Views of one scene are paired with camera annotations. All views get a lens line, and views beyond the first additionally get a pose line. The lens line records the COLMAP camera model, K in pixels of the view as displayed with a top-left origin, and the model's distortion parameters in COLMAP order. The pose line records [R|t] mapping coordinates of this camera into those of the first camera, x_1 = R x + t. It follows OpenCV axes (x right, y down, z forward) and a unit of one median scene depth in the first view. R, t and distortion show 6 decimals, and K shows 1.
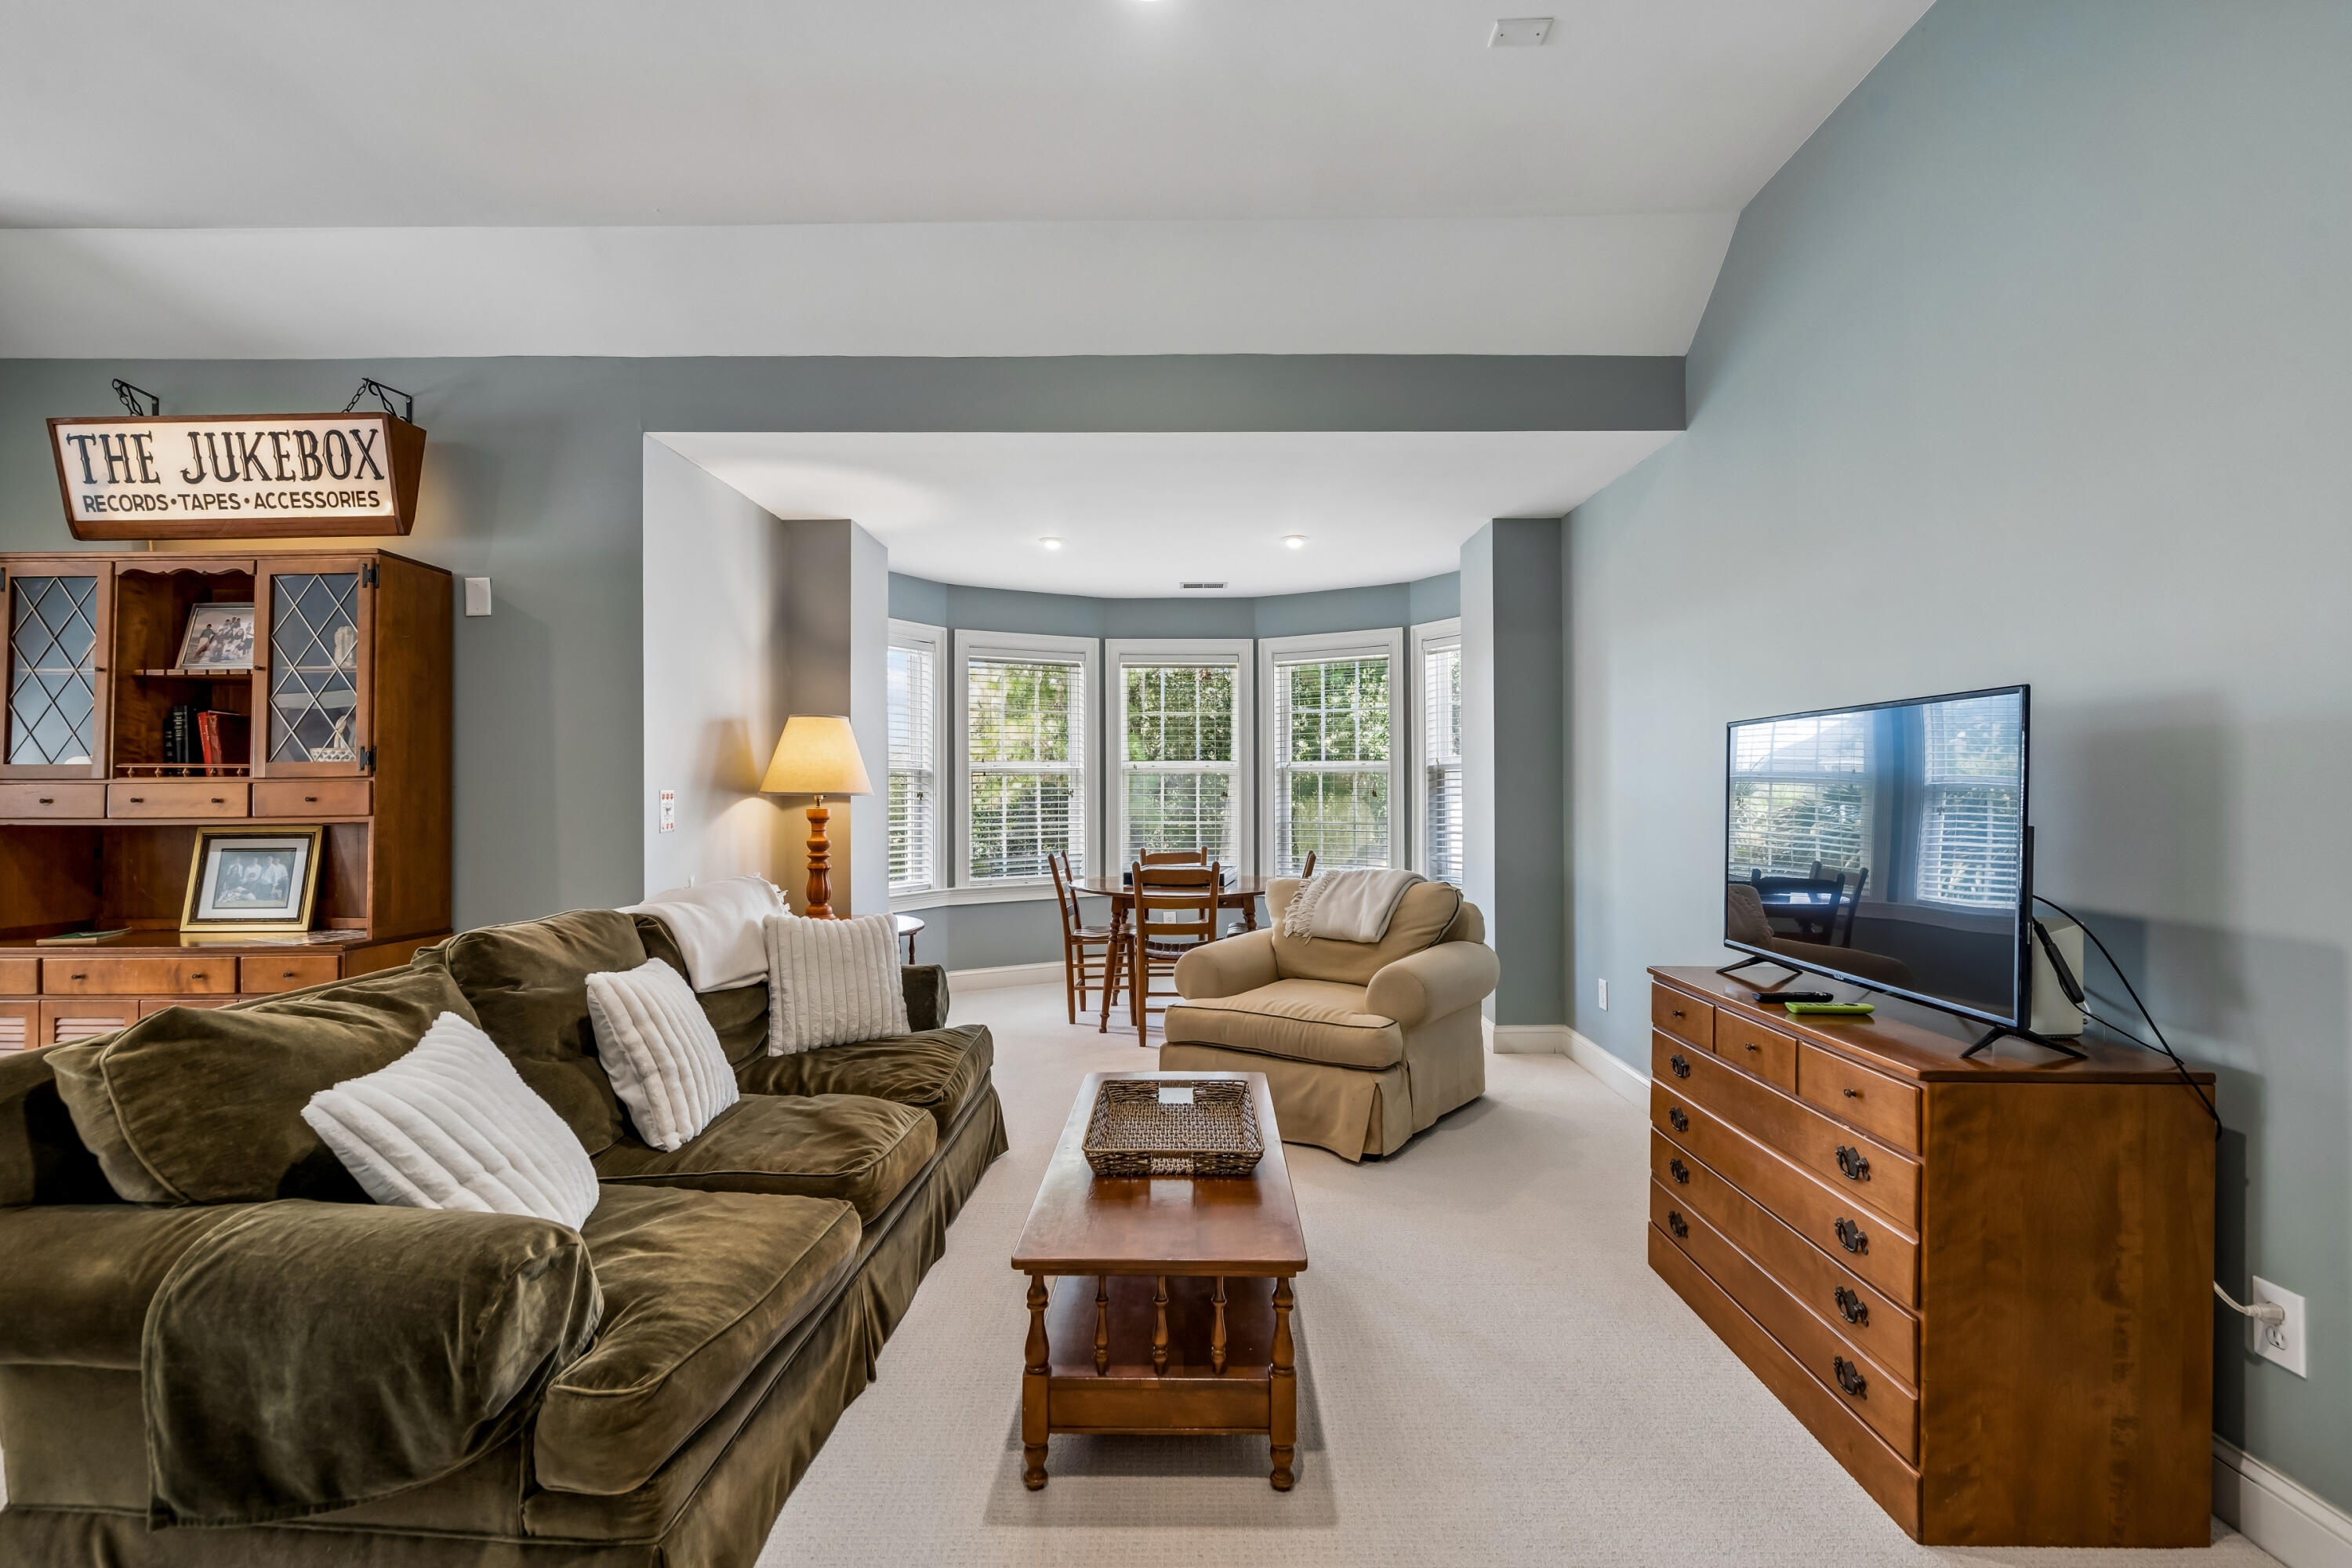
lens RADIAL K [[1067.5, 0, 1176.0], [0, 1067.5, 784.0], [0, 0, 1]] dist [-0.002393, 0.000474]
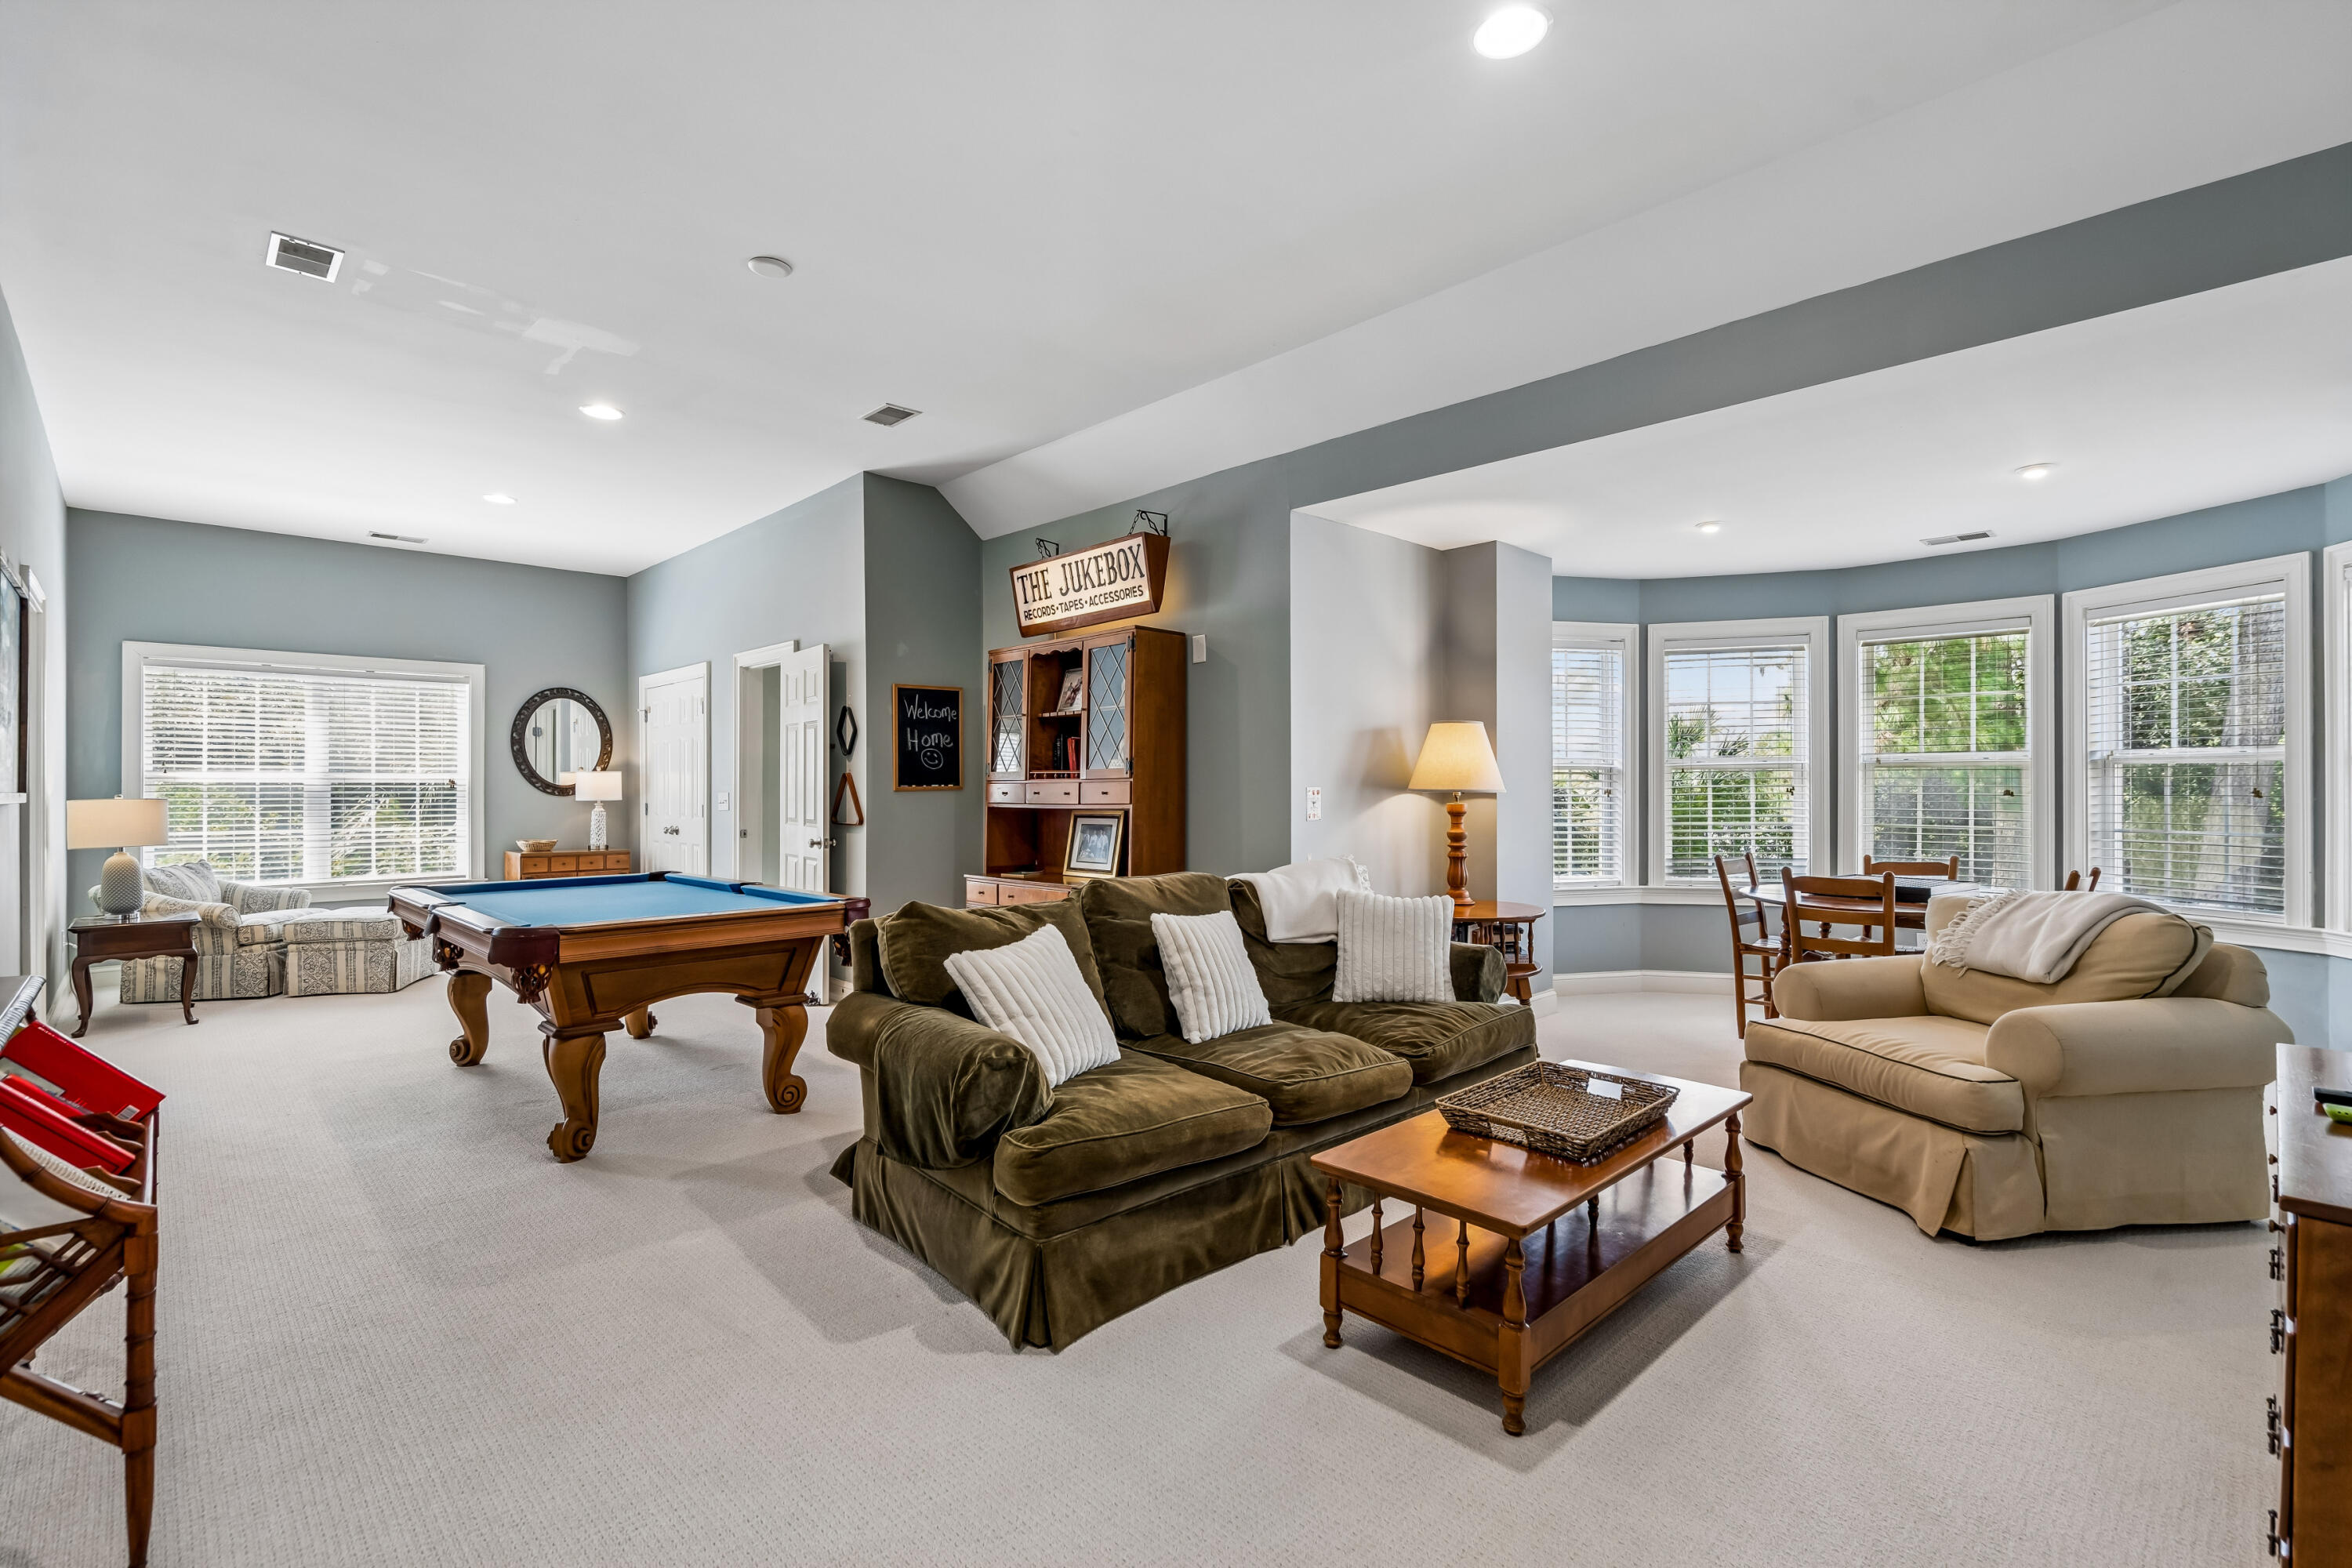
lens RADIAL K [[1058.8, 0, 1167.7], [0, 1058.8, 778.5], [0, 0, 1]] dist [-0.003250, -0.000163]
pose [[0.698712, -0.004353, -0.715390, 0.326877], [0.003122, 0.999991, -0.003035, -0.001702], [0.715396, -0.000112, 0.698719, -0.001750]]
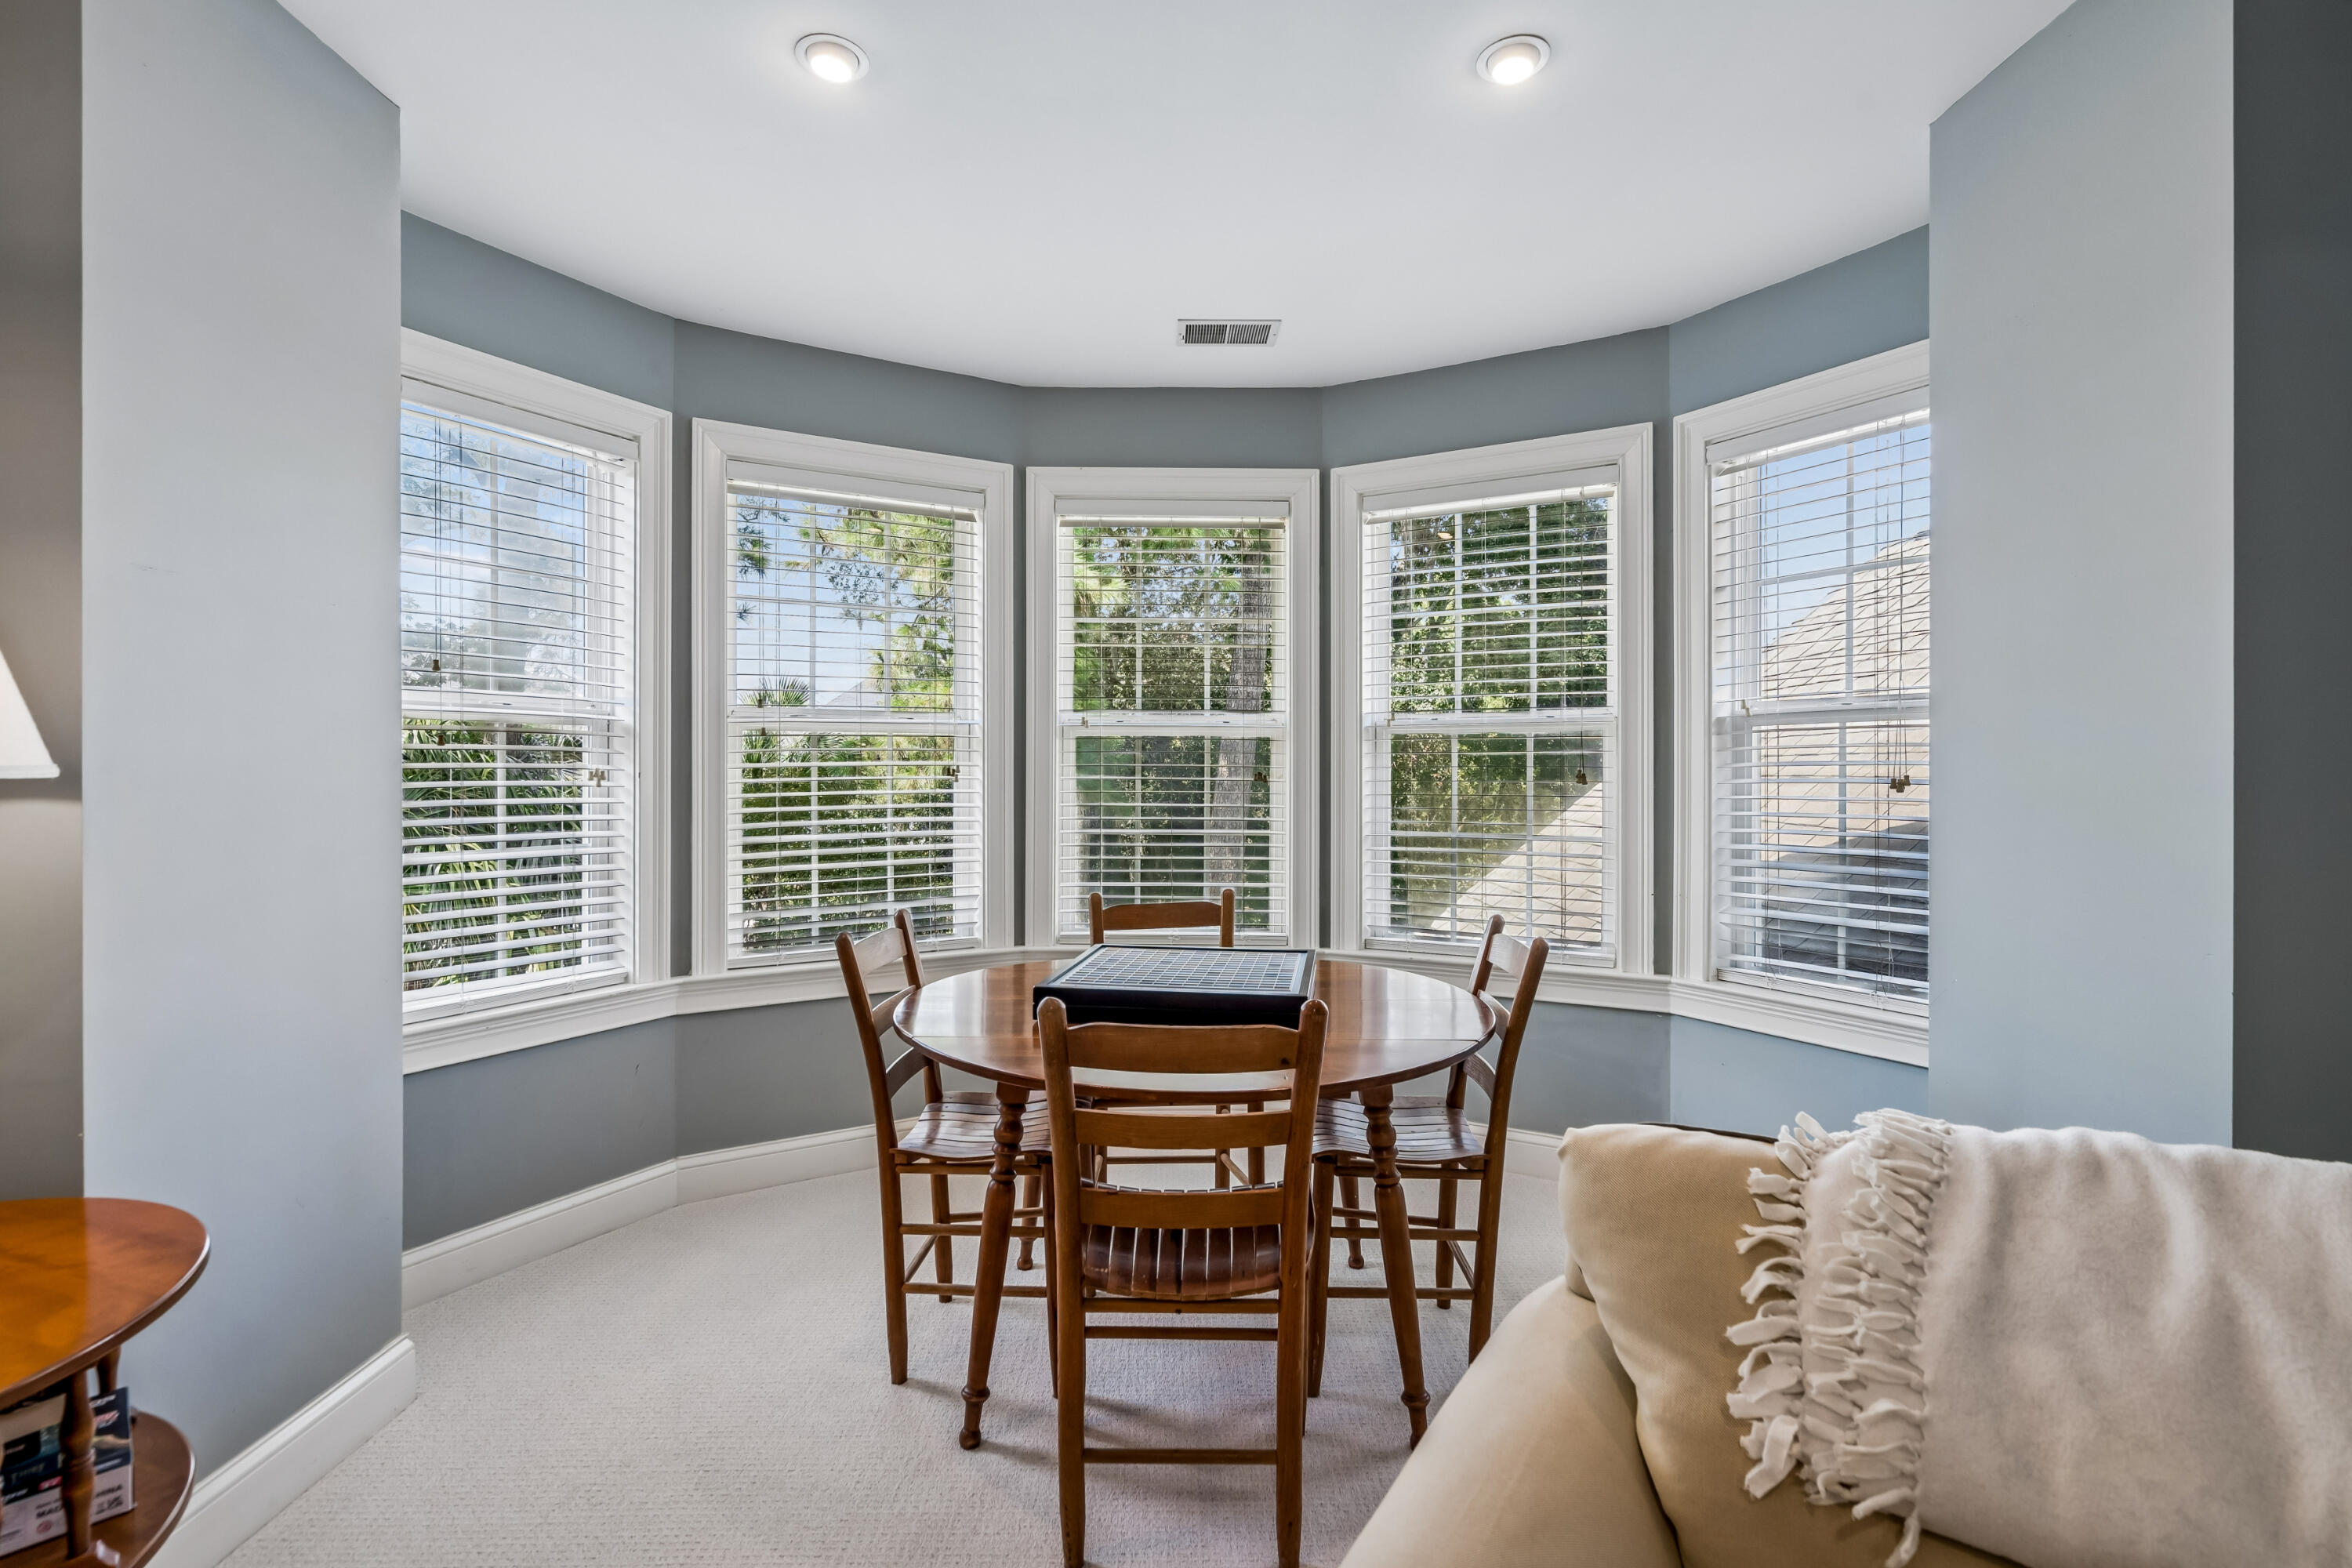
lens RADIAL K [[1058.8, 0, 1167.7], [0, 1058.8, 778.5], [0, 0, 1]] dist [-0.003250, -0.000163]
pose [[0.999860, 0.004231, 0.016187, -0.013724], [-0.004394, 0.999940, 0.010055, 0.009969], [-0.016143, -0.010124, 0.999818, 0.961887]]
